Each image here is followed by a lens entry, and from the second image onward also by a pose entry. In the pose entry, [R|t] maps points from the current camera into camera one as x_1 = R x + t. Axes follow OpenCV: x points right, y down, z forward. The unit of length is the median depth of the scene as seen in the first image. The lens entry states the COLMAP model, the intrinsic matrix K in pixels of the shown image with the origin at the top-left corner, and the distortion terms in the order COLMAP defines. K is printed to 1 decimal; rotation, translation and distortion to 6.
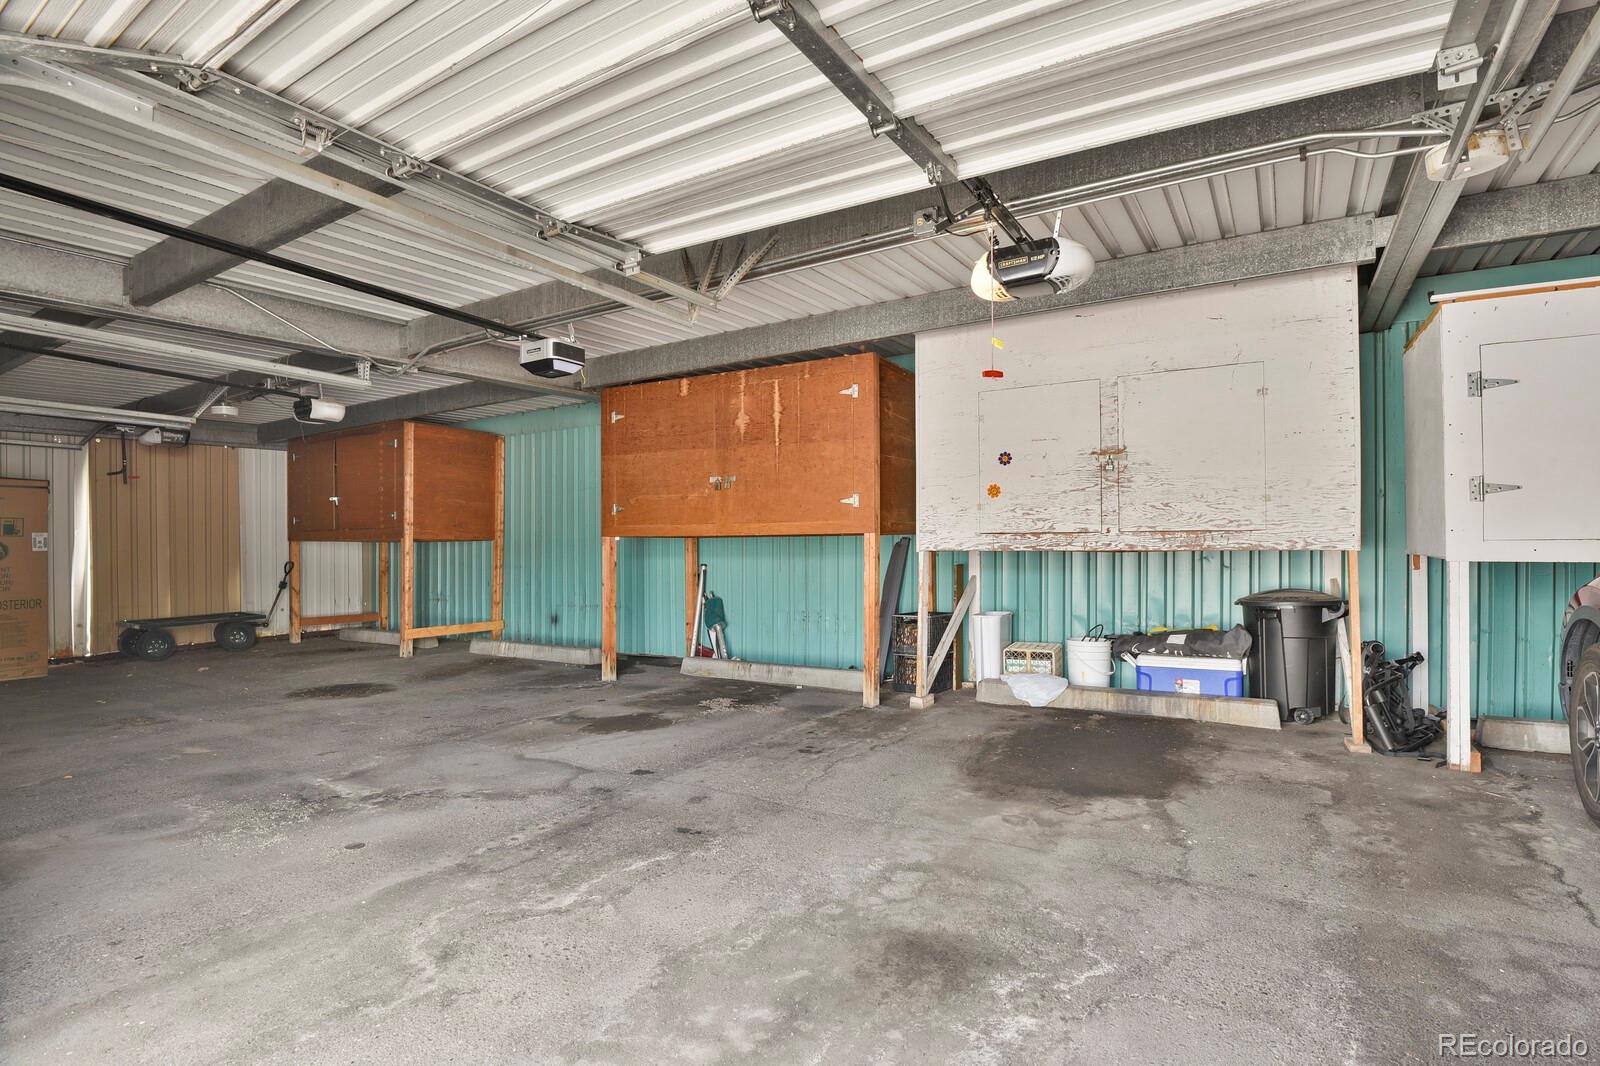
lens RADIAL K [[782.4, 0, 800.4], [0, 782.4, 539.4], [0, 0, 1]] dist [-0.025617, 0.000371]
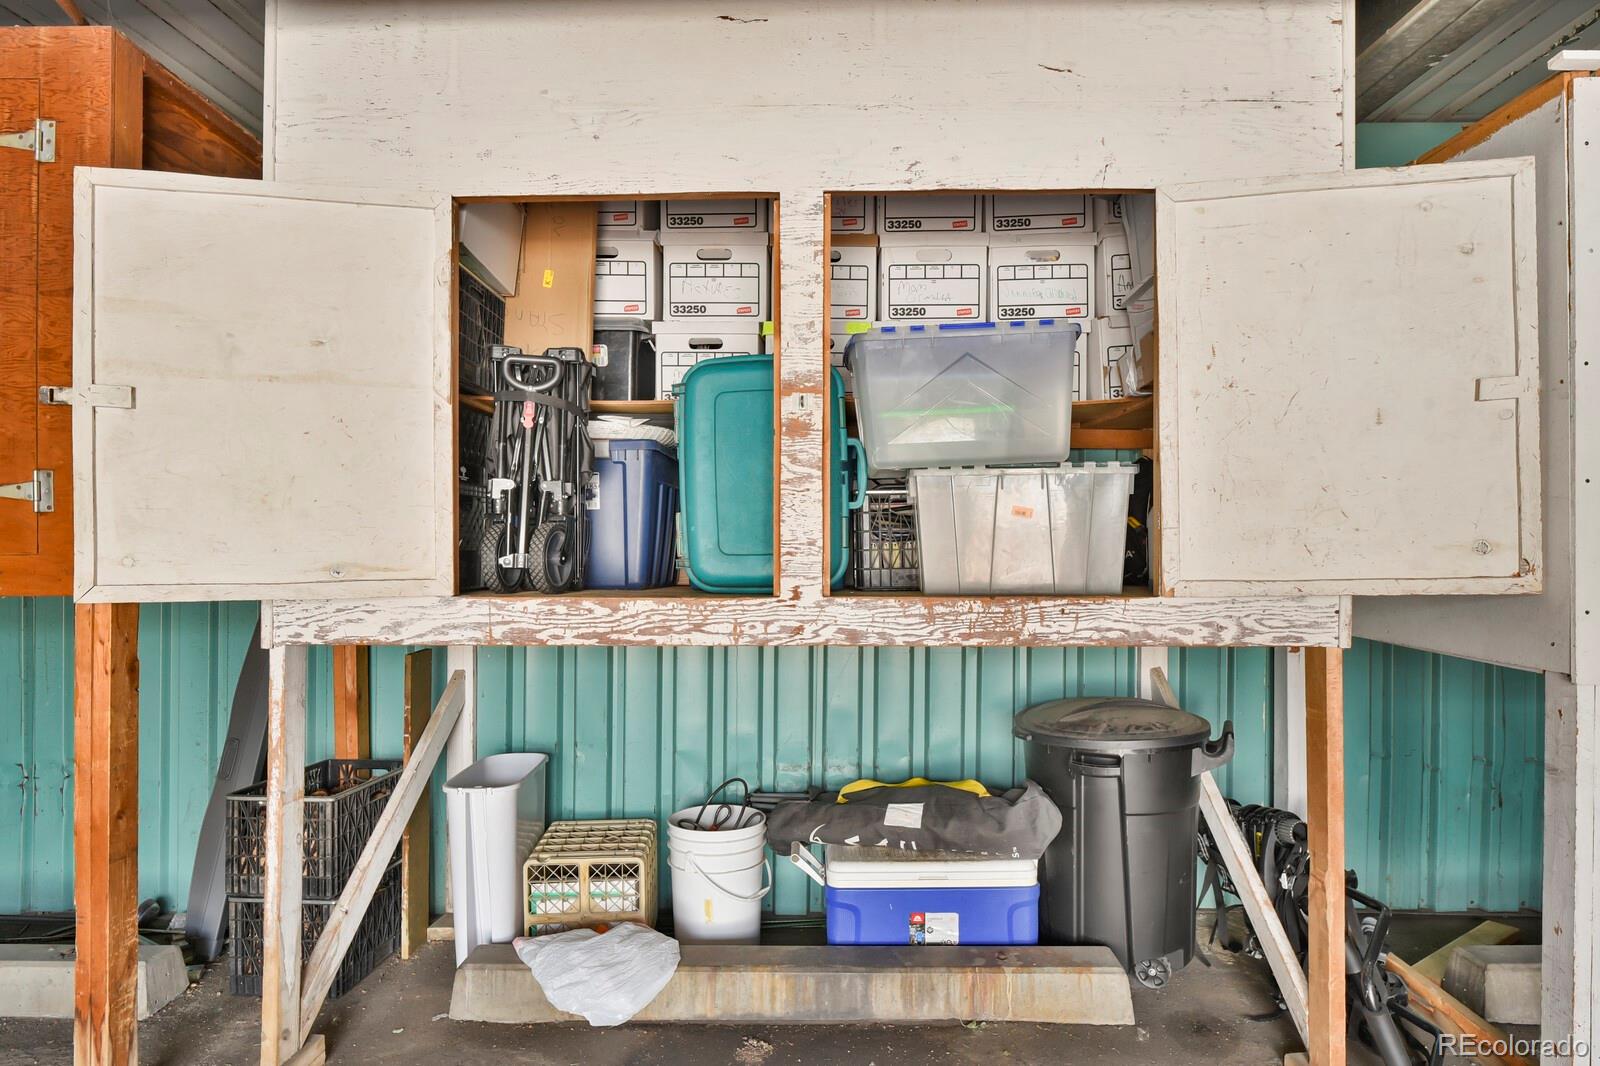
lens RADIAL K [[904.3, 0, 800.0], [0, 904.3, 533.0], [0, 0, 1]] dist [-0.014825, 0.000108]
pose [[0.864863, 0.008727, 0.501932, 0.153592], [-0.007388, 0.999962, -0.004657, -0.034157], [-0.501954, 0.000319, 0.864895, 0.542410]]
